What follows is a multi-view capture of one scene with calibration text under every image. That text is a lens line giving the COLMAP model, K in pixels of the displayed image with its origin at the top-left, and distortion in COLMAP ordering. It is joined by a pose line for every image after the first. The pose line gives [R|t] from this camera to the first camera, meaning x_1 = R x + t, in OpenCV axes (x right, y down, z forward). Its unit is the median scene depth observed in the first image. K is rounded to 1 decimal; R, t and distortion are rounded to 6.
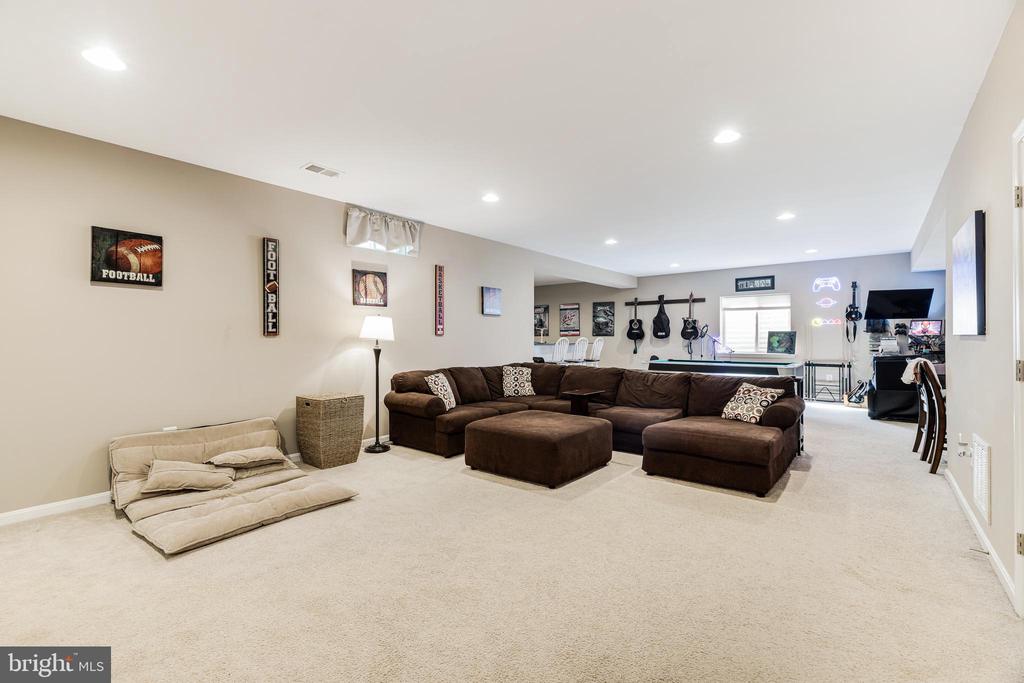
lens RADIAL K [[451.7, 0, 511.5], [0, 451.7, 335.7], [0, 0, 1]] dist [0.004981, 0.001380]
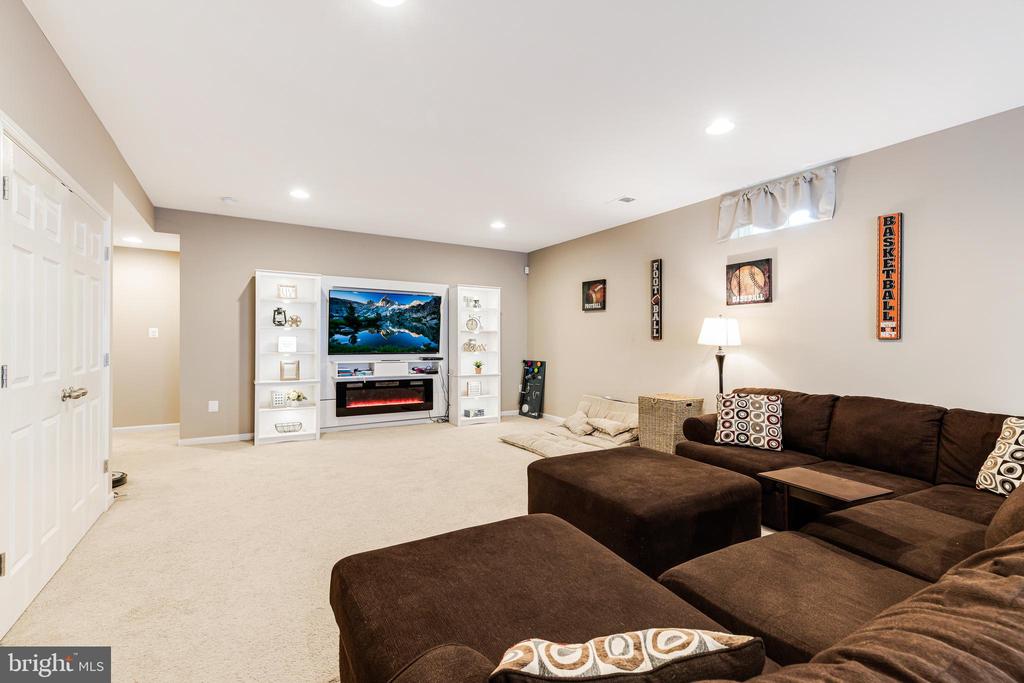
lens RADIAL K [[451.7, 0, 509.7], [0, 451.7, 342.6], [0, 0, 1]] dist [0.004981, 0.001380]
pose [[-0.347967, -0.000623, -0.937506, 0.369118], [-0.009343, 0.999952, 0.002803, 0.004045], [0.937460, 0.009734, -0.347957, 0.524176]]
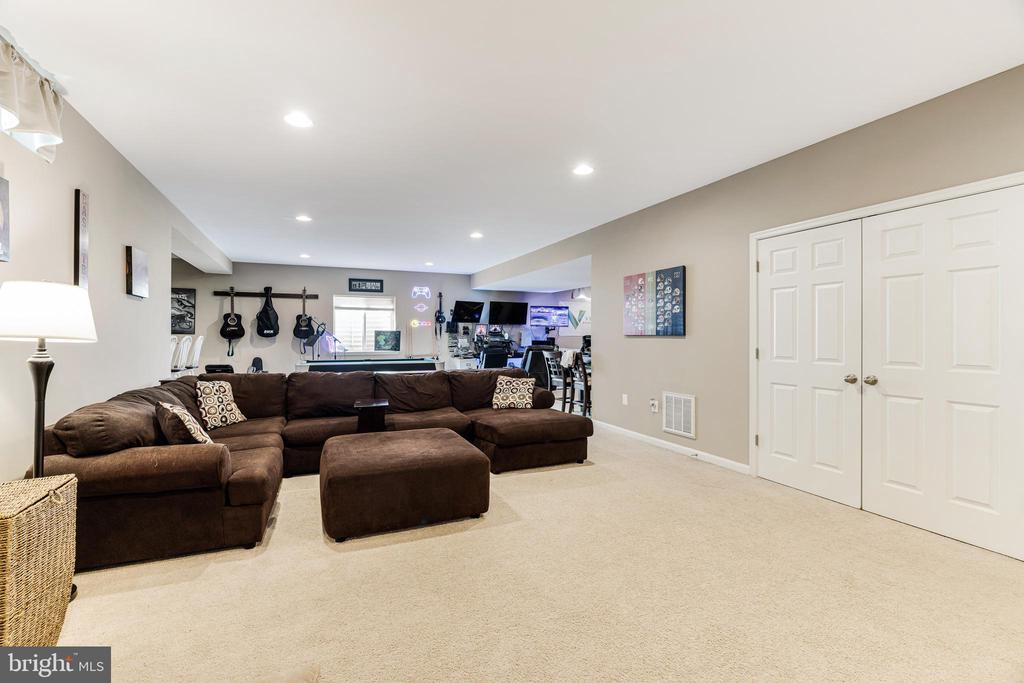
lens RADIAL K [[451.7, 0, 505.6], [0, 451.7, 330.3], [0, 0, 1]] dist [0.004981, 0.001380]
pose [[0.469706, 0.013148, 0.882725, -0.264200], [-0.005109, 0.999913, -0.012174, 0.001320], [-0.882808, 0.001208, 0.469732, 0.237579]]
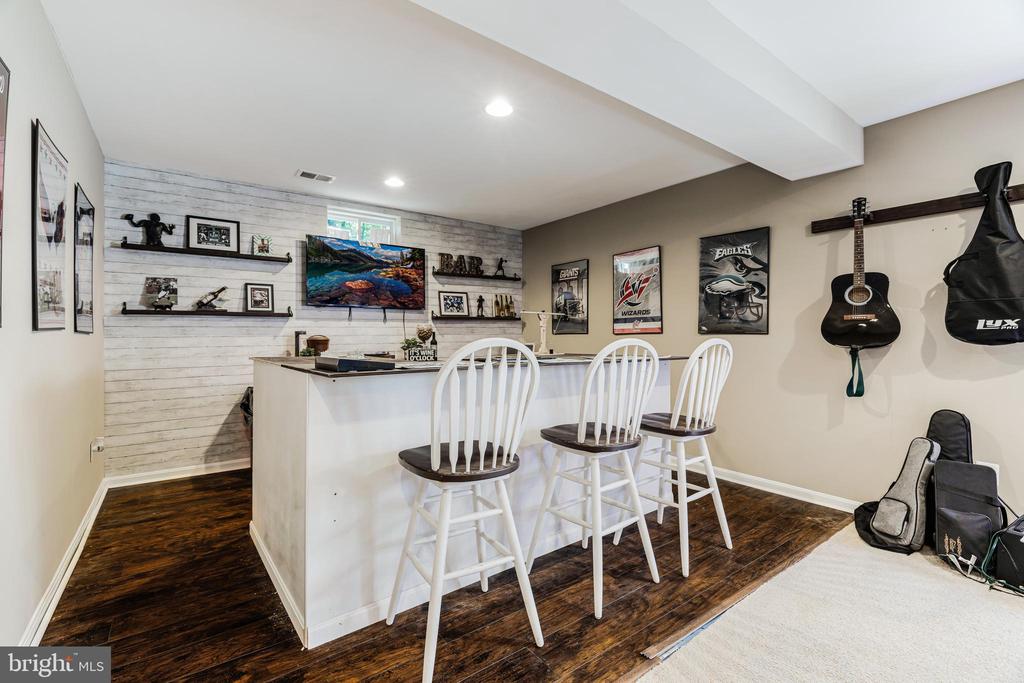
lens RADIAL K [[451.7, 0, 508.9], [0, 451.7, 335.6], [0, 0, 1]] dist [0.004981, 0.001380]
pose [[0.966579, 0.009132, -0.256207, 0.173707], [-0.009896, 0.999950, -0.001694, 0.005760], [0.256179, 0.004173, 0.966620, 0.849462]]
